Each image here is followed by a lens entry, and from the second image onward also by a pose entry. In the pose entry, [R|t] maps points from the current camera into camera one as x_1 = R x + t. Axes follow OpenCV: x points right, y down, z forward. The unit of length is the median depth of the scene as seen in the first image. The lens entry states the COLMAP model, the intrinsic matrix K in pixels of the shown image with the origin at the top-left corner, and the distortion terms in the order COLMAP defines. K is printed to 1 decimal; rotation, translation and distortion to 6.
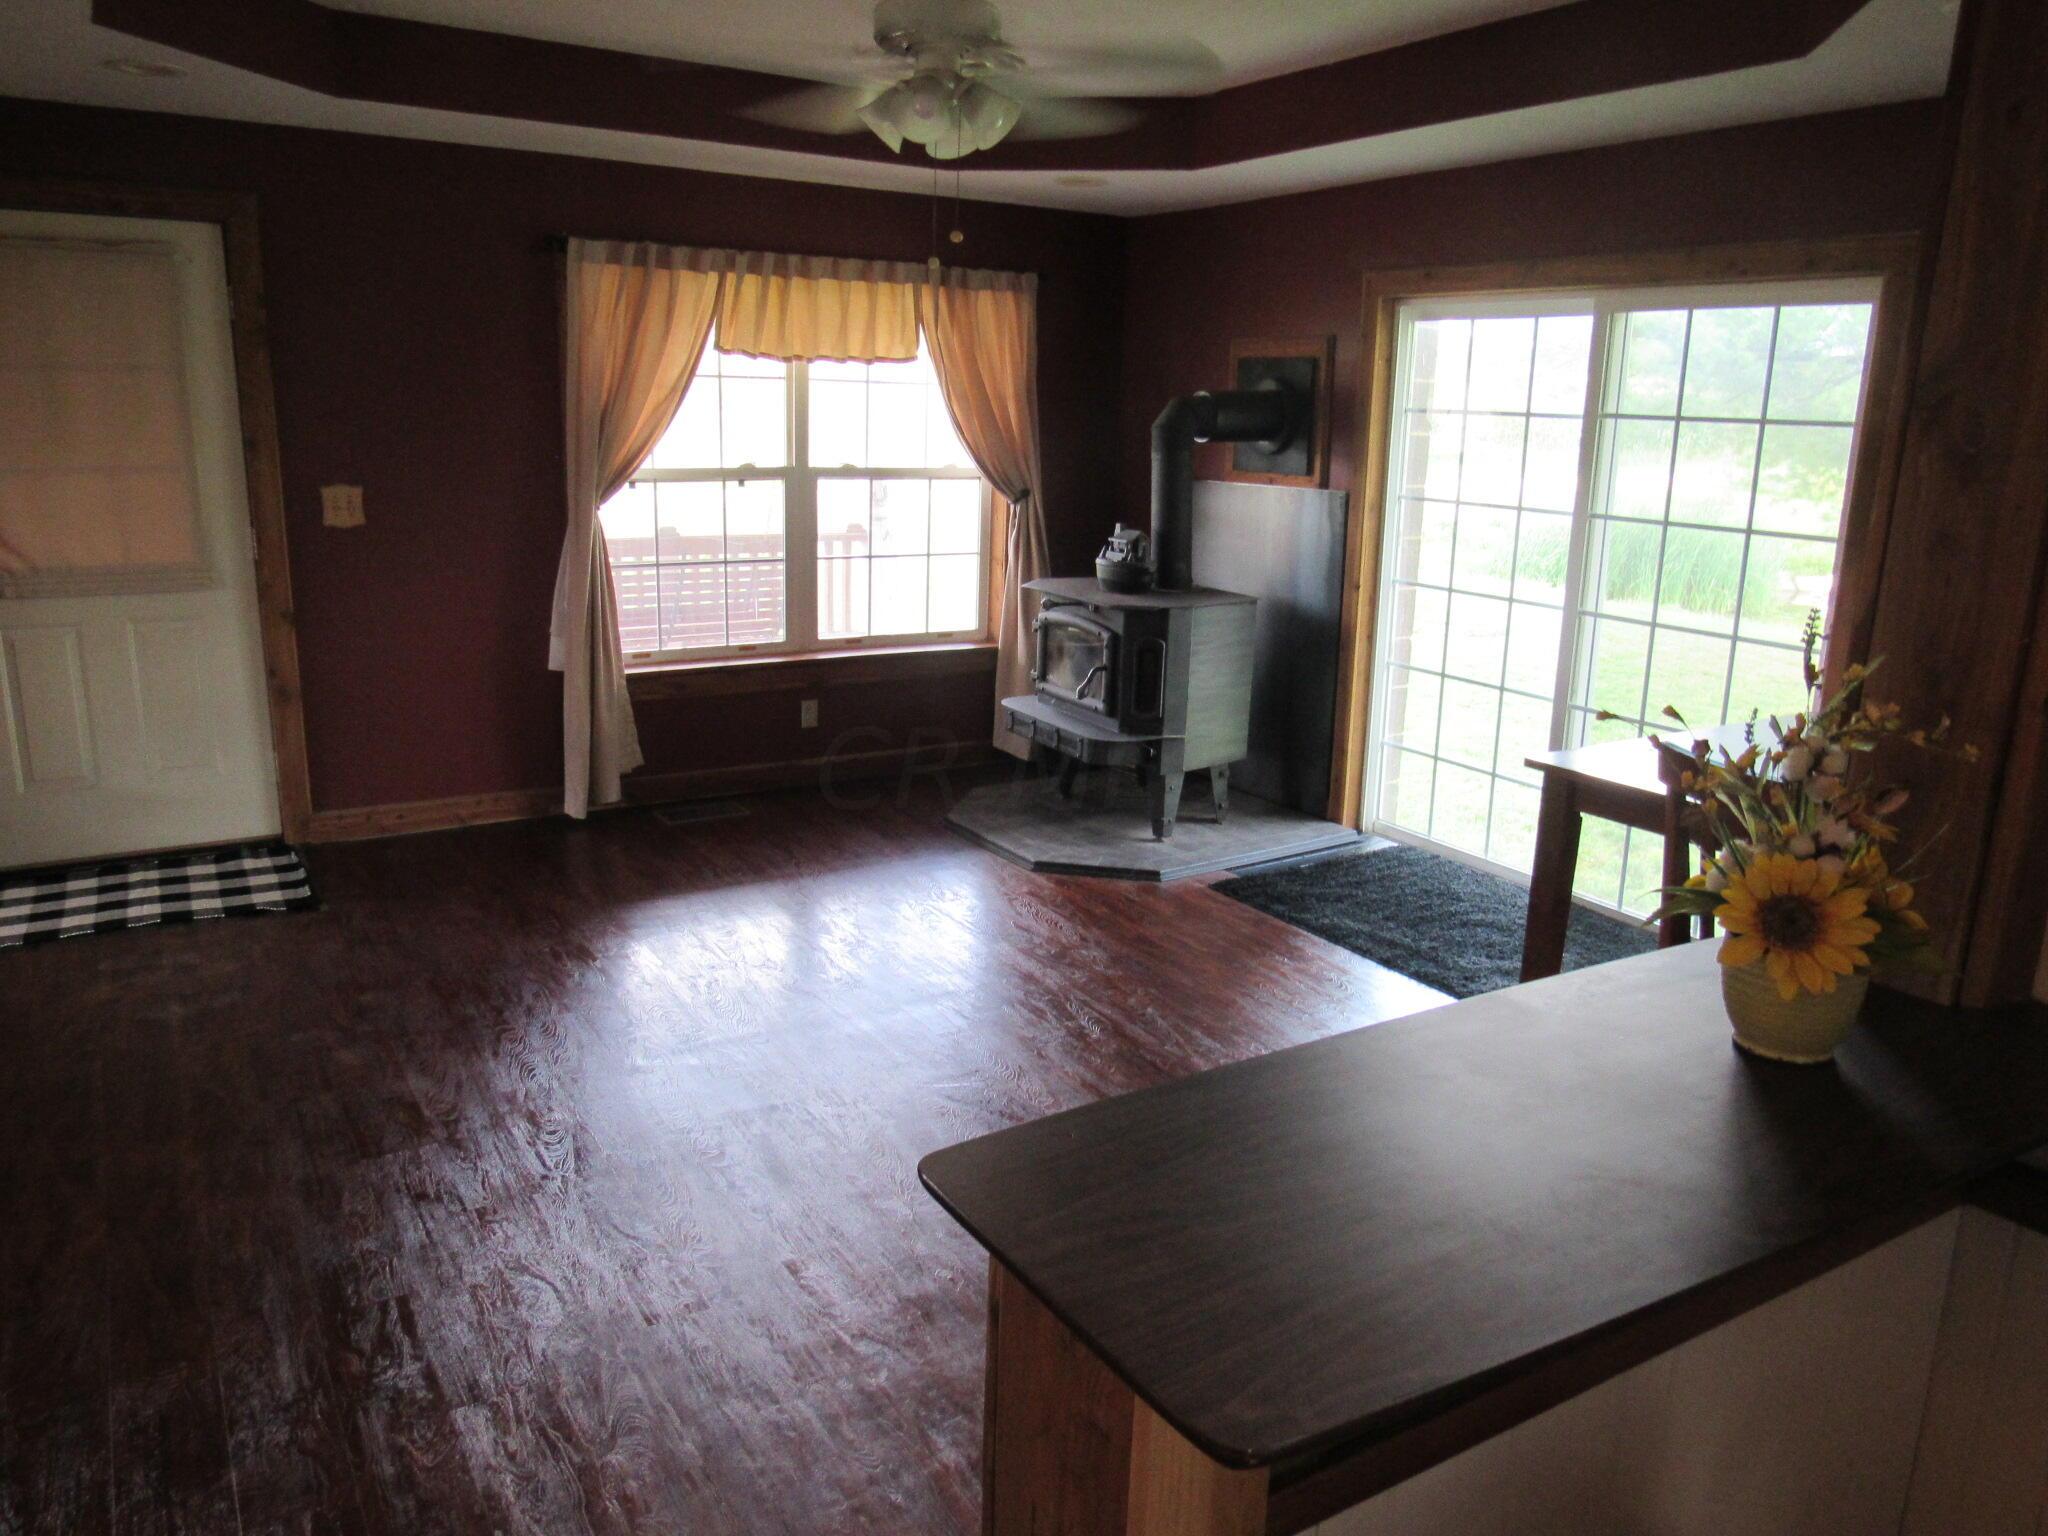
lens RADIAL K [[1511.9, 0, 1024.0], [0, 1511.9, 768.0], [0, 0, 1]] dist [-0.055937, 0.055406]
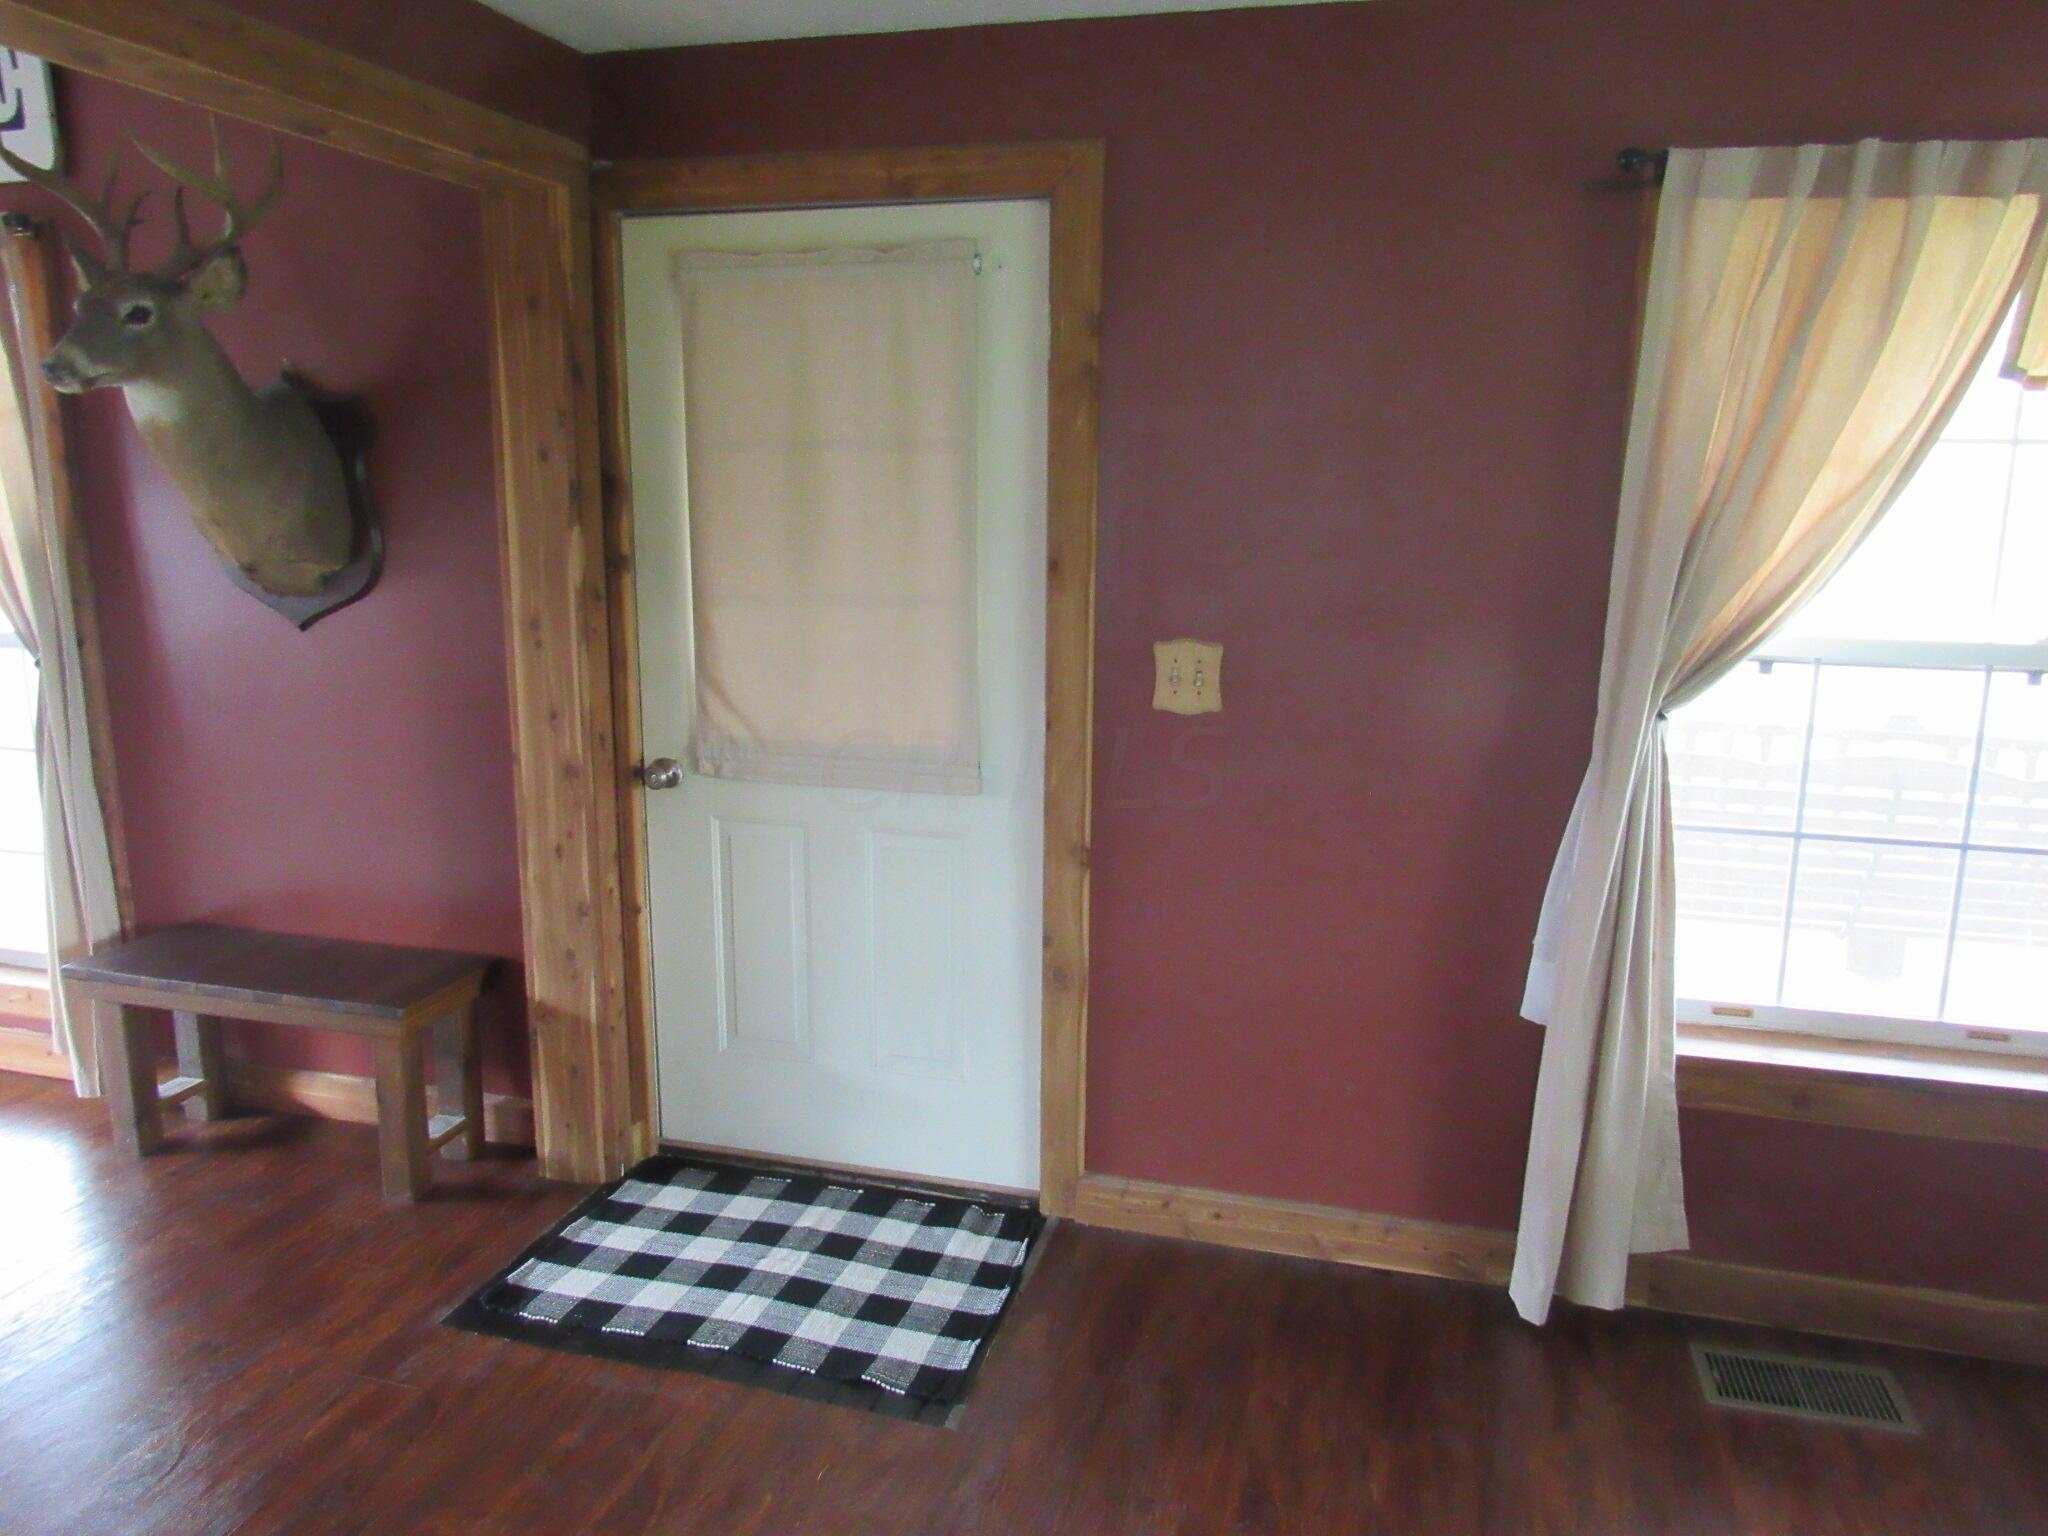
lens RADIAL K [[1468.2, 0, 1024.0], [0, 1468.2, 768.0], [0, 0, 1]] dist [-0.048967, 0.029033]
pose [[0.677081, 0.127411, -0.724795, -0.086601], [-0.167805, 0.985682, 0.016513, -0.135018], [0.716521, 0.110443, 0.688767, 0.556488]]
